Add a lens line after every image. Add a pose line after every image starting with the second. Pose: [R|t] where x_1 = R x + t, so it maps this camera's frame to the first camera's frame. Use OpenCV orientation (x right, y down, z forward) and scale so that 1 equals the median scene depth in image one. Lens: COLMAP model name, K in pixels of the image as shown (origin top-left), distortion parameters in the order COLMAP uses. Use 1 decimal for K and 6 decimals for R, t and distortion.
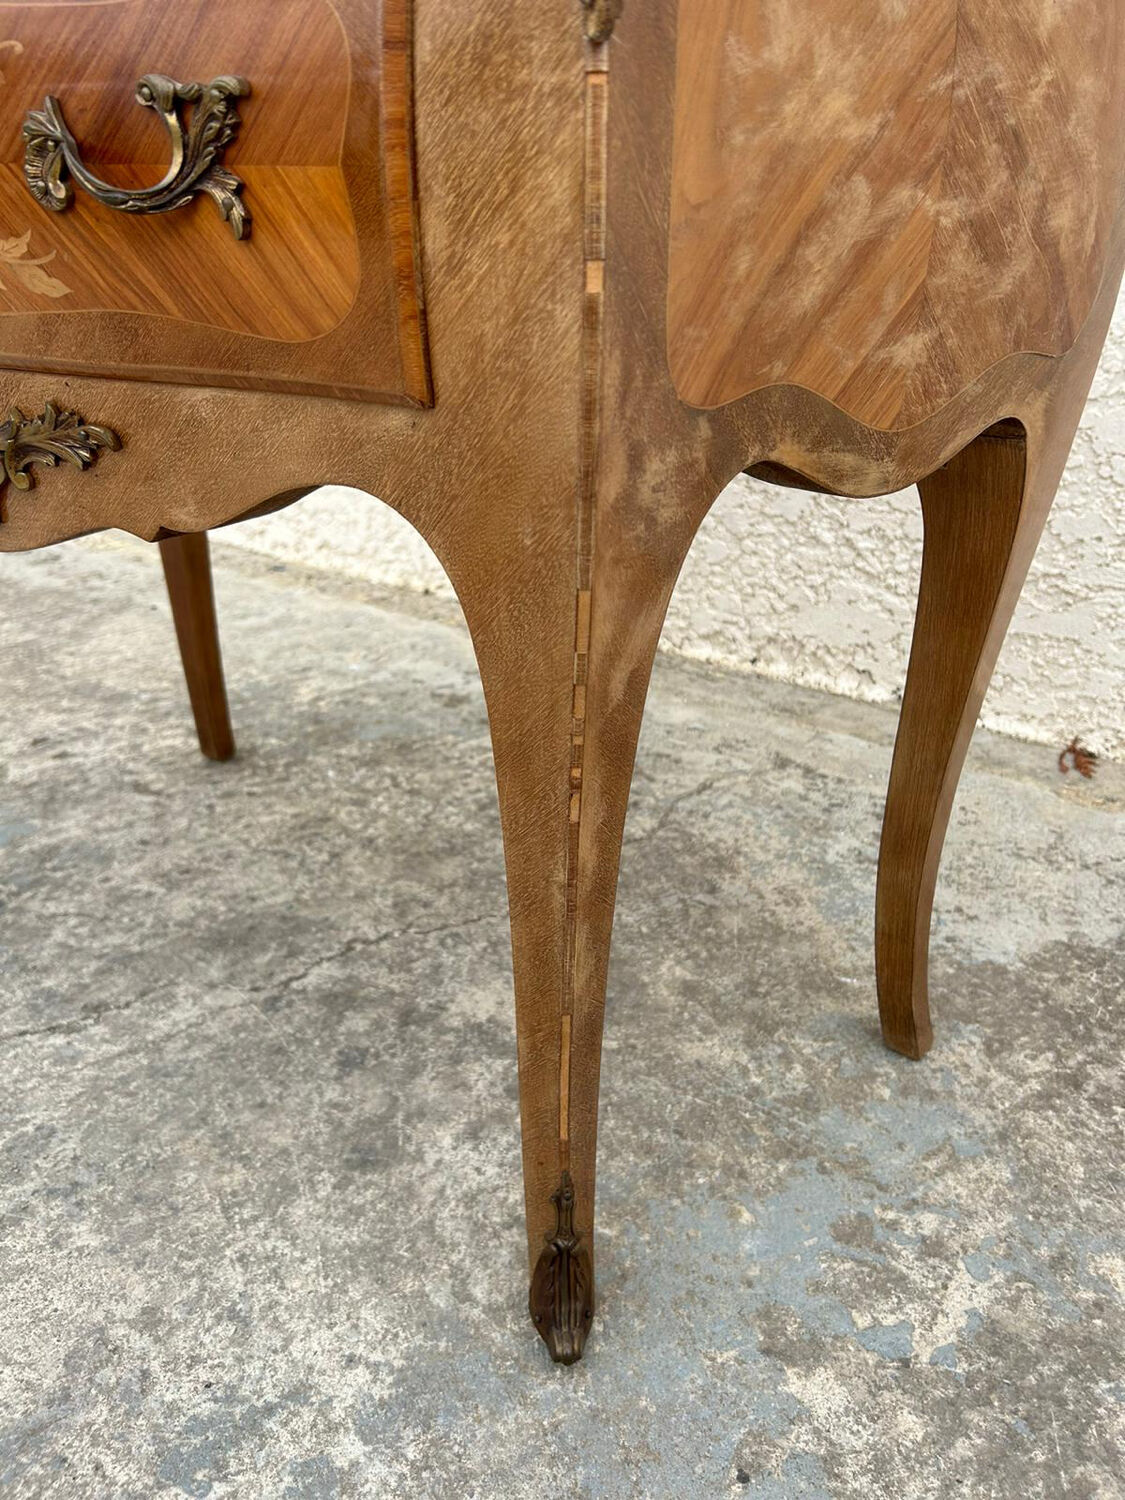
lens RADIAL K [[1145.4, 0, 550.6], [0, 1145.4, 736.3], [0, 0, 1]] dist [0.036983, -0.050024]
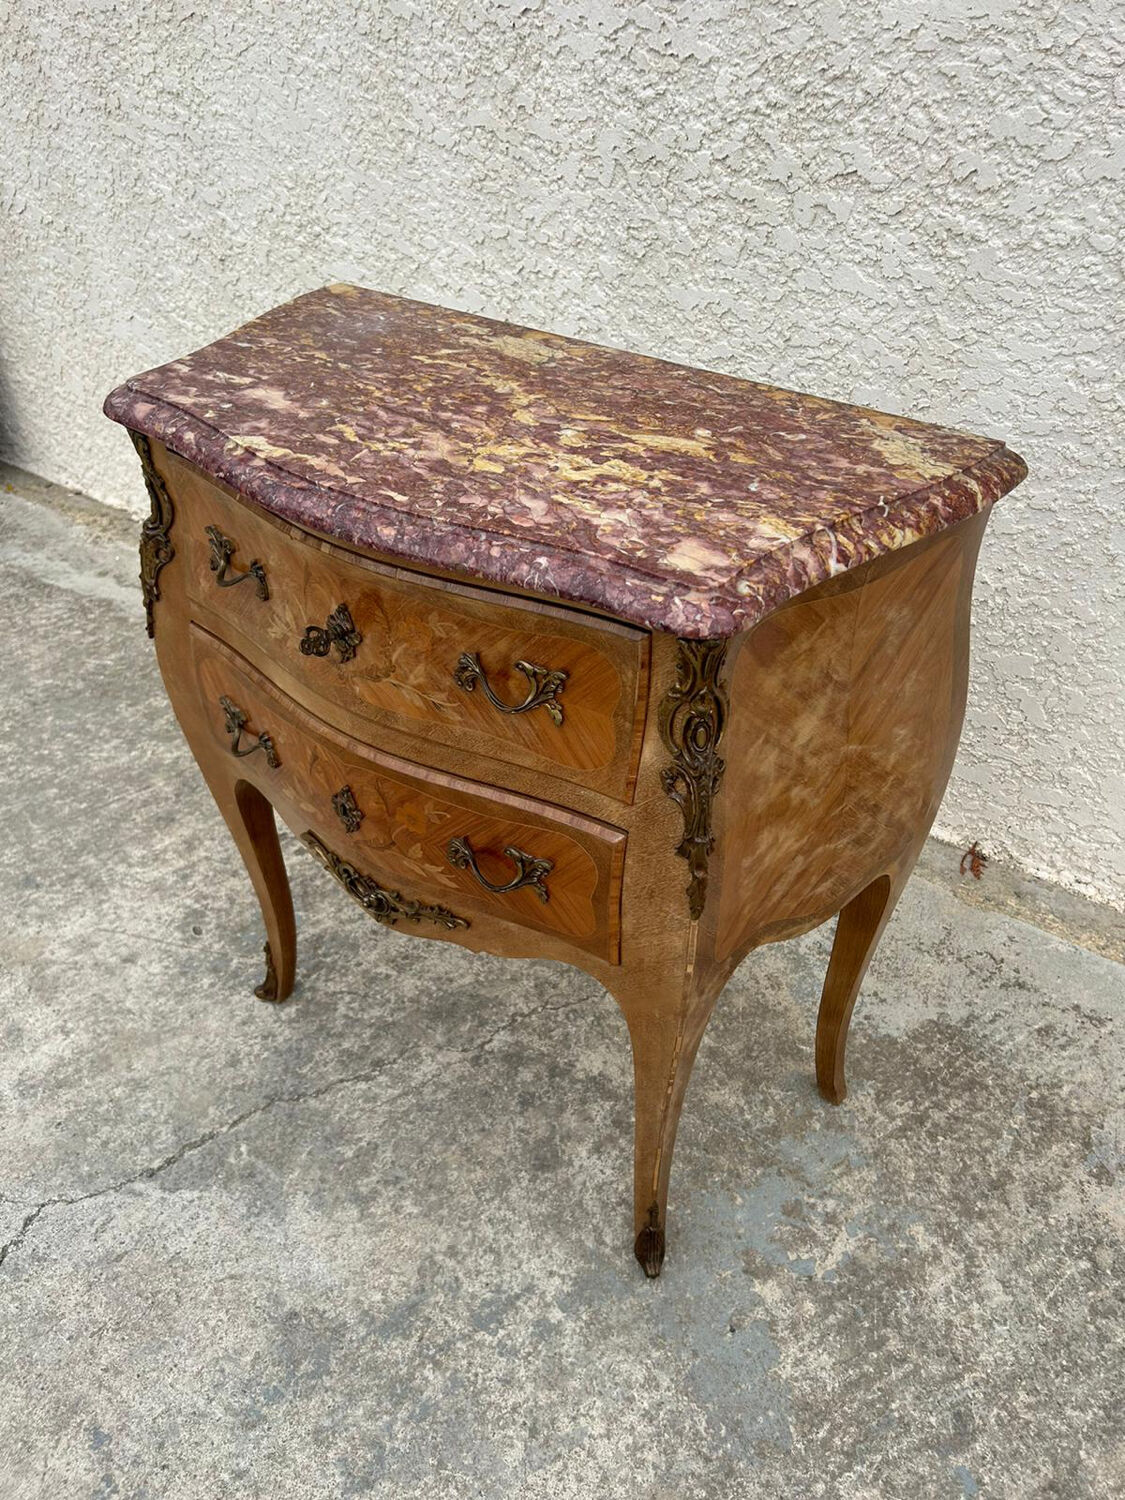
lens RADIAL K [[1135.4, 0, 554.5], [0, 1135.4, 757.7], [0, 0, 1]] dist [0.049968, -0.067766]
pose [[0.999896, 0.005792, -0.013172, -0.099997], [-0.003049, 0.979903, 0.199450, -0.569701], [0.014063, -0.199390, 0.979819, -0.618237]]
